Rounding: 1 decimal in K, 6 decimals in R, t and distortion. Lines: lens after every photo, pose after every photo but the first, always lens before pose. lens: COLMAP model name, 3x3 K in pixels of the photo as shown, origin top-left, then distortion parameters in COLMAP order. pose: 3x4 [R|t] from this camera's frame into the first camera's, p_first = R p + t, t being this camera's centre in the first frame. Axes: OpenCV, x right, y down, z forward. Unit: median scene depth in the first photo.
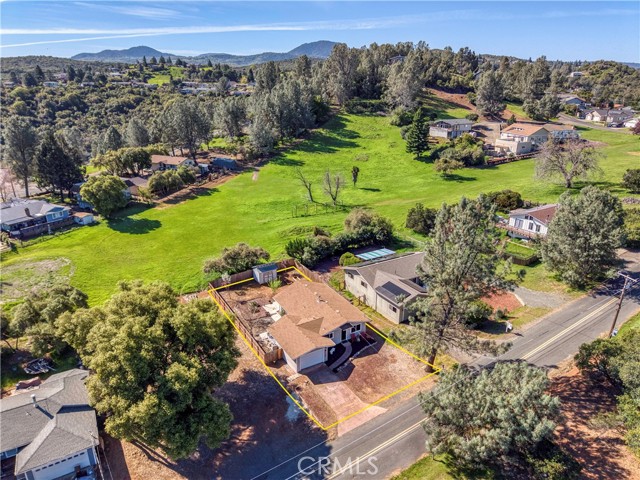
lens RADIAL K [[430.3, 0, 320.0], [0, 430.3, 240.0], [0, 0, 1]] dist [0.015091, -0.008559]
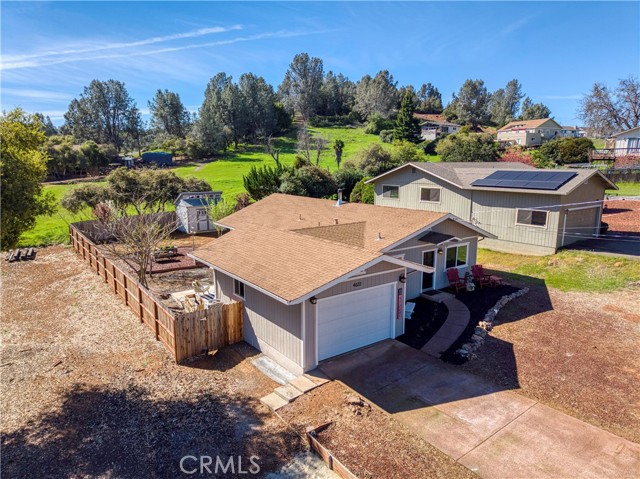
lens RADIAL K [[430.3, 0, 320.0], [0, 430.3, 239.5], [0, 0, 1]] dist [0.015091, -0.008559]
pose [[0.993932, -0.023642, 0.107429, -0.060456], [0.042372, 0.983554, -0.175576, 0.241505], [-0.101511, 0.179063, 0.978587, 0.652983]]
